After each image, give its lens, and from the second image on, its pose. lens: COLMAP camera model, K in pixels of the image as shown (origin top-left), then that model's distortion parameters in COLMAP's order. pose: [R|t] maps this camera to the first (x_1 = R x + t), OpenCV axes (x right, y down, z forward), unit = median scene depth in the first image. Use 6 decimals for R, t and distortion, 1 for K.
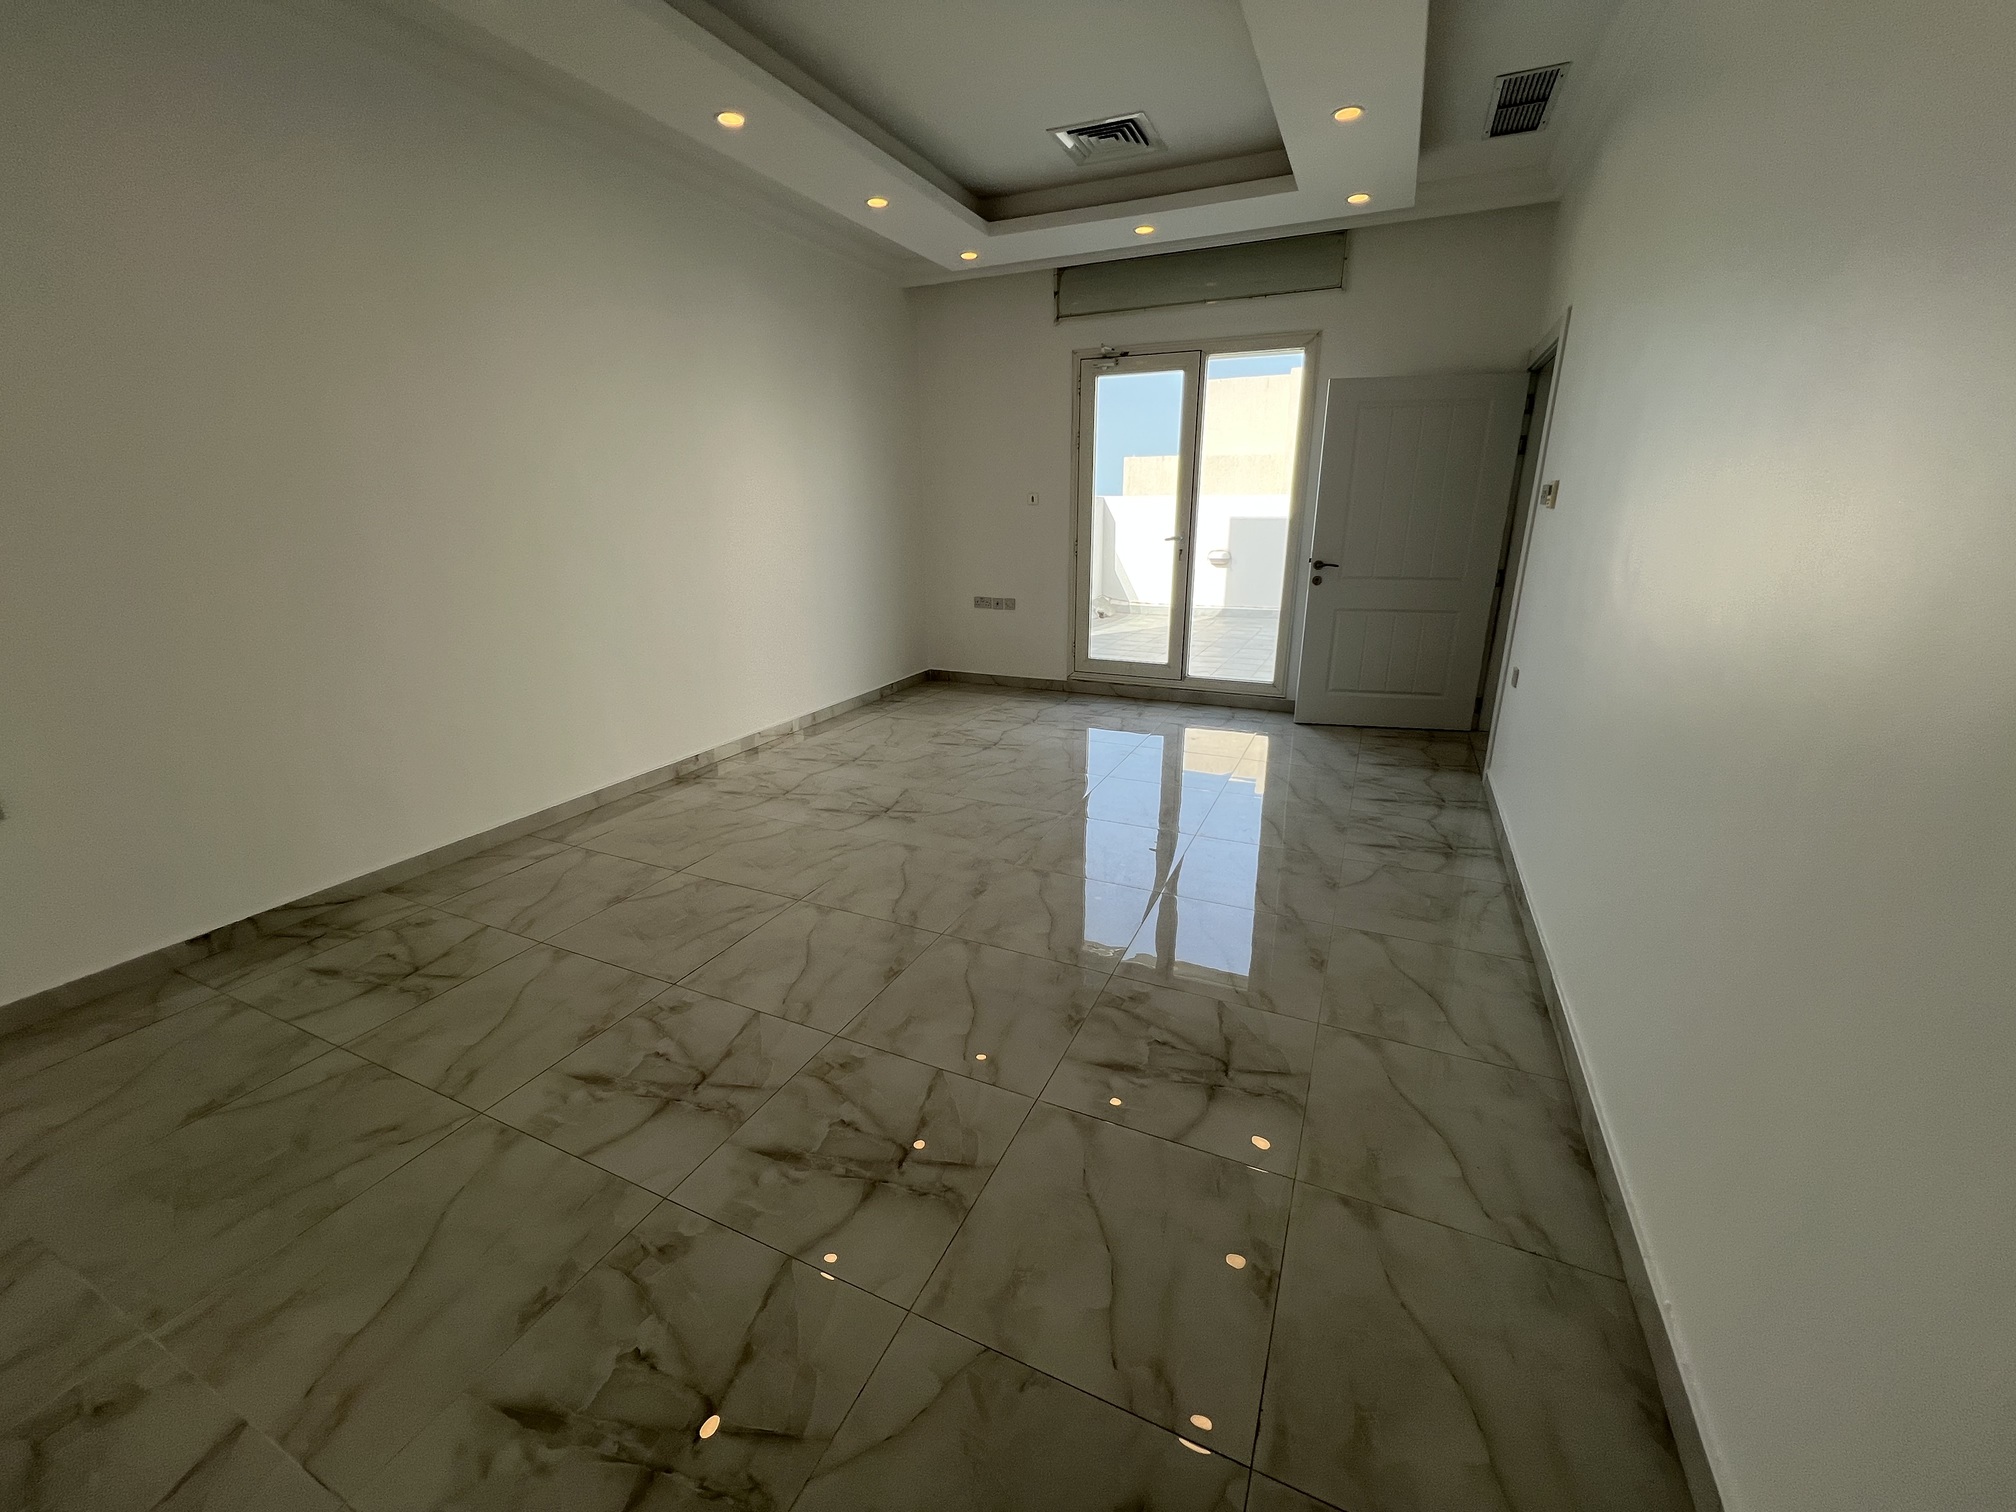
lens RADIAL K [[806.2, 0, 1002.8], [0, 806.2, 756.3], [0, 0, 1]] dist [0.000728, 0.000398]
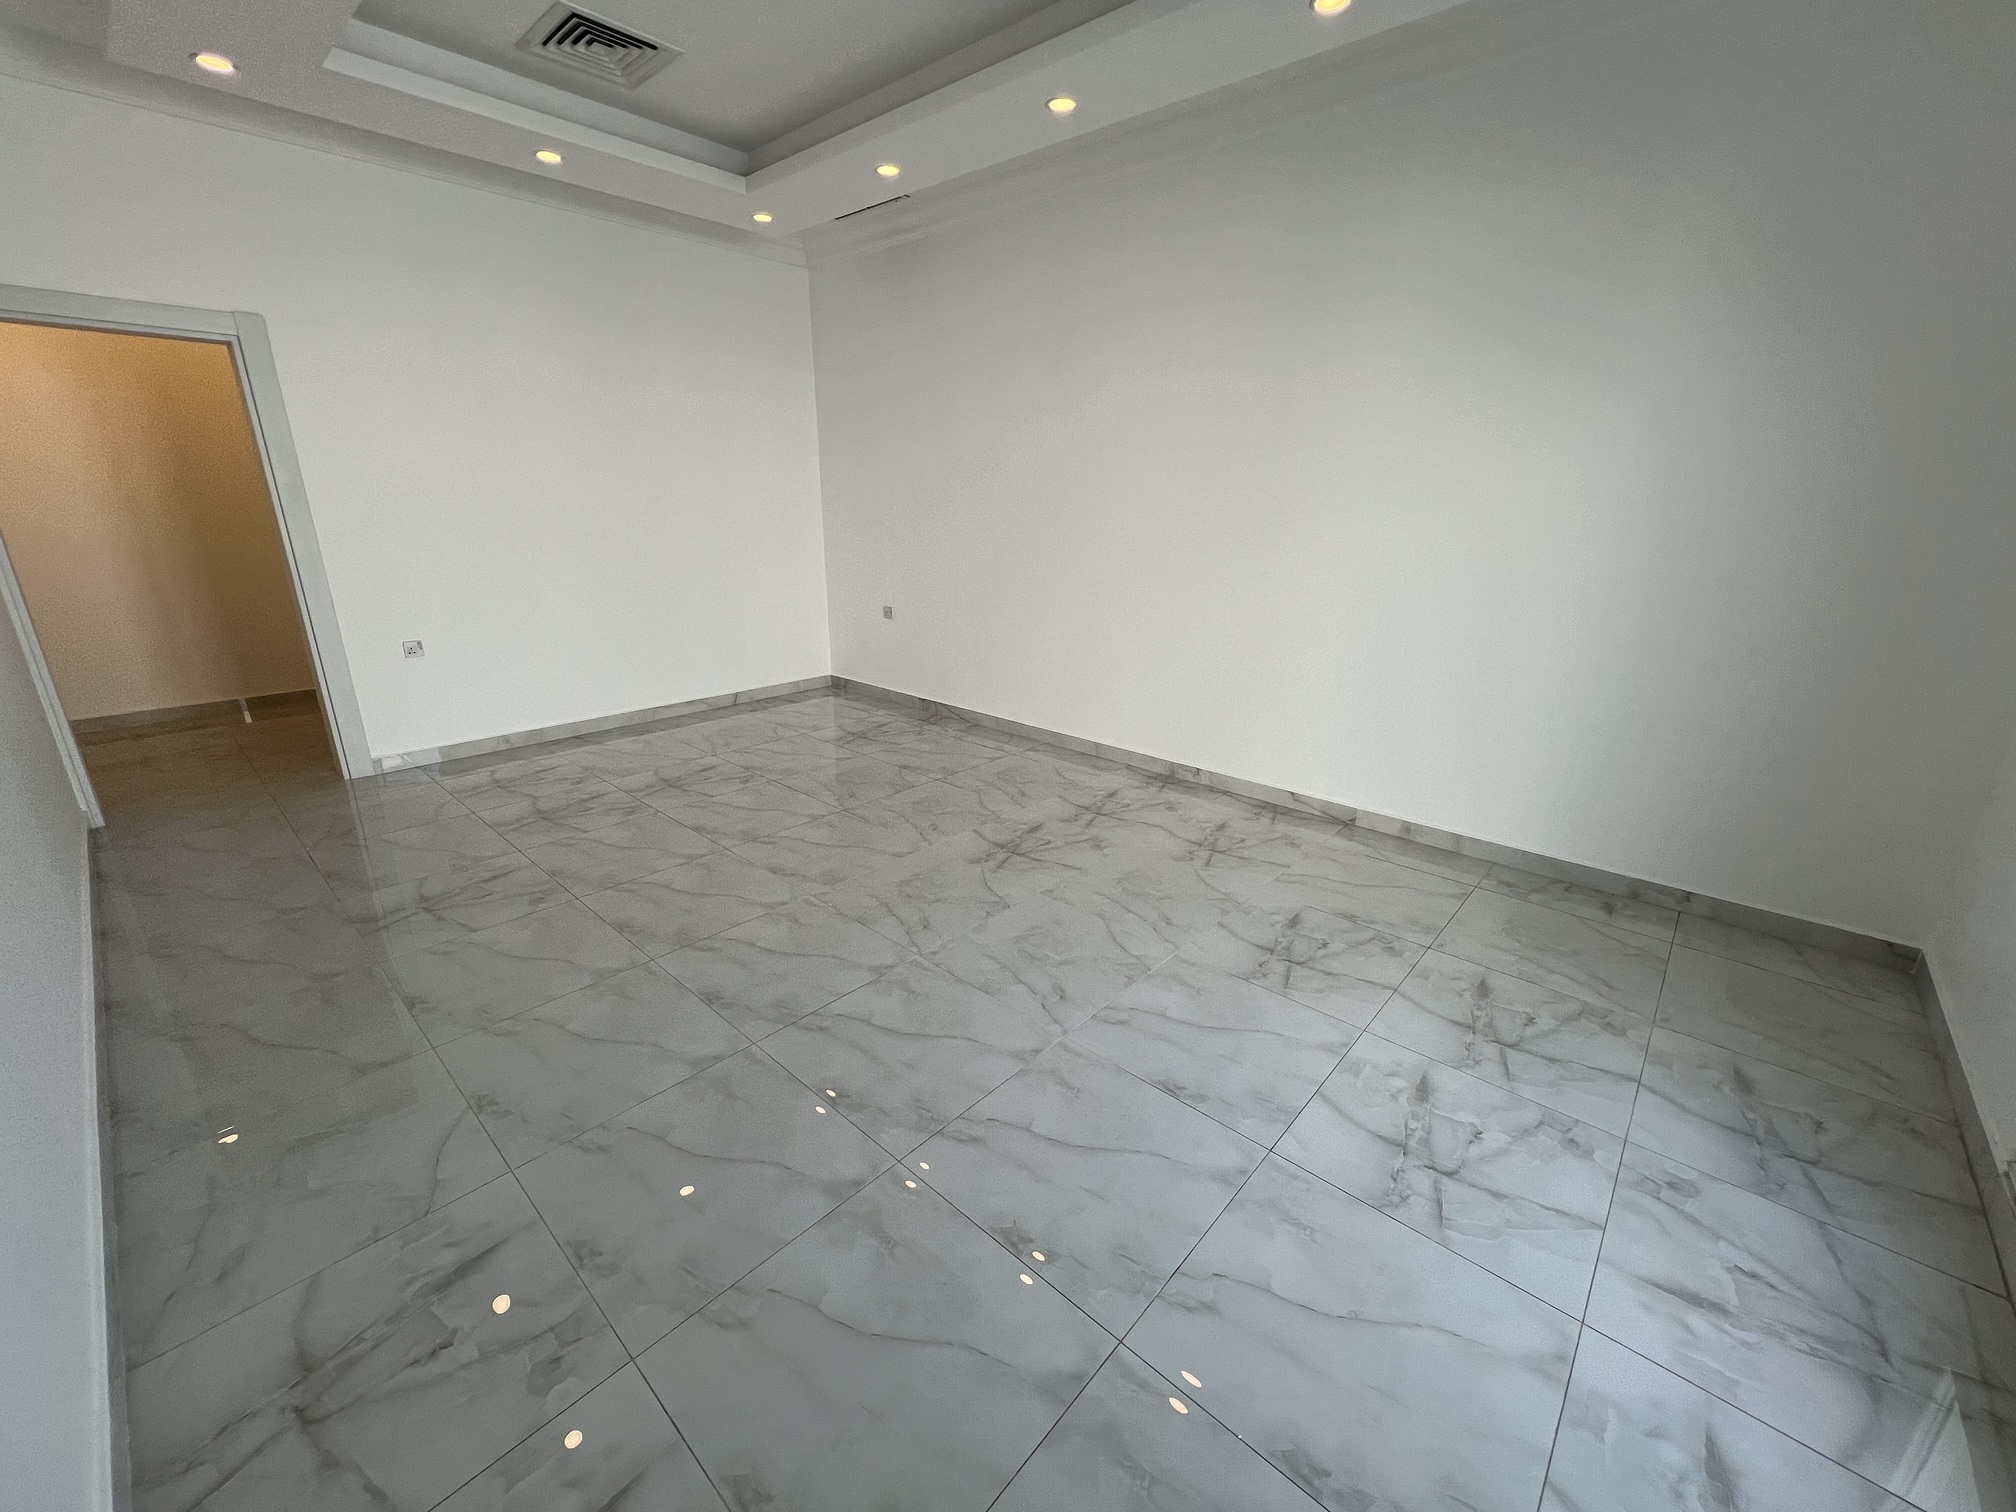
lens RADIAL K [[806.2, 0, 1011.3], [0, 806.2, 751.5], [0, 0, 1]] dist [0.000728, 0.000398]
pose [[-0.290628, 0.297275, -0.909485, 0.552105], [-0.295793, 0.876041, 0.380865, -0.321838], [0.909968, 0.379709, -0.166670, 0.968191]]
